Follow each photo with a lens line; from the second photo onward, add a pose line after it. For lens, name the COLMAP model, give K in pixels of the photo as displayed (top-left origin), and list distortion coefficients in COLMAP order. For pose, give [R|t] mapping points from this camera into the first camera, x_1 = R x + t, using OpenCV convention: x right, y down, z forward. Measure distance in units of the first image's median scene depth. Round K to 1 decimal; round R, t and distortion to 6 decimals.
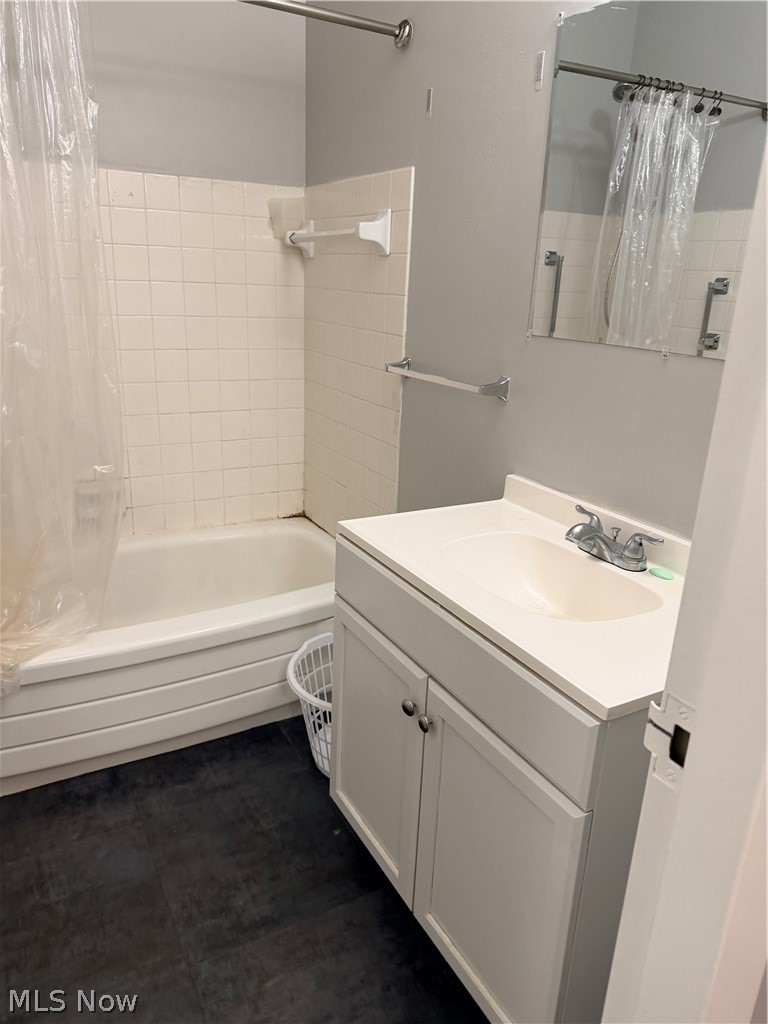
lens RADIAL K [[712.9, 0, 381.1], [0, 712.9, 513.3], [0, 0, 1]] dist [0.081139, -0.140466]
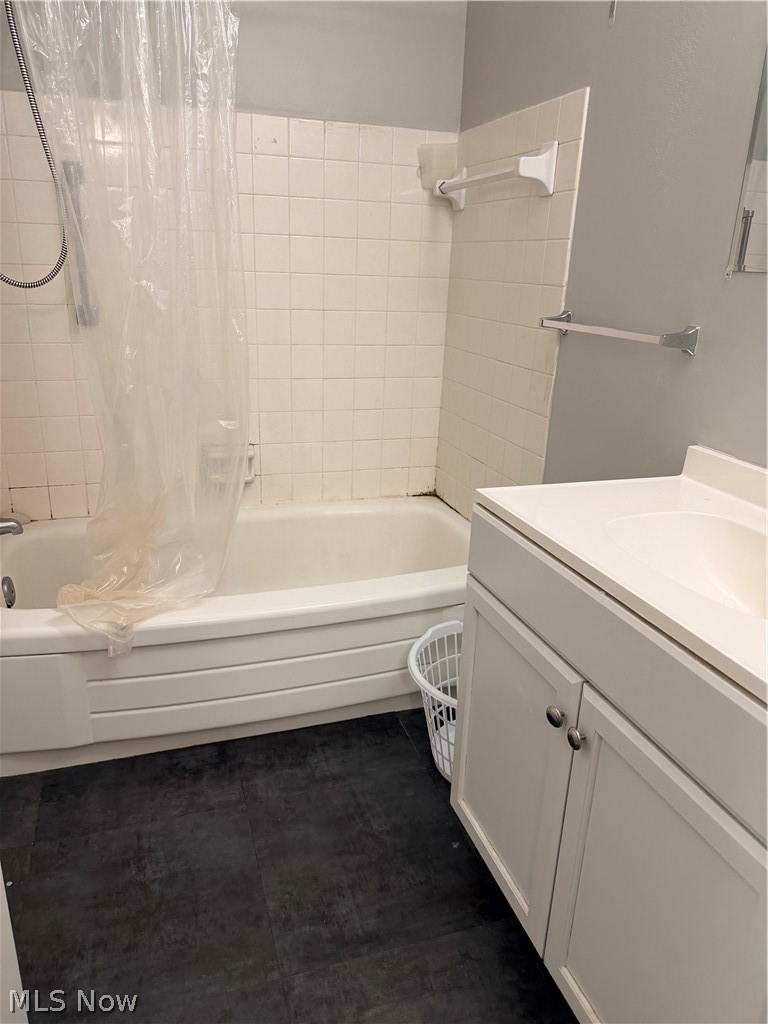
lens RADIAL K [[712.9, 0, 381.1], [0, 712.9, 513.3], [0, 0, 1]] dist [0.081139, -0.140466]
pose [[0.982240, 0.057885, -0.178474, -0.016587], [-0.056011, 0.998309, 0.015525, 0.028237], [0.179071, -0.005253, 0.983822, 0.117492]]
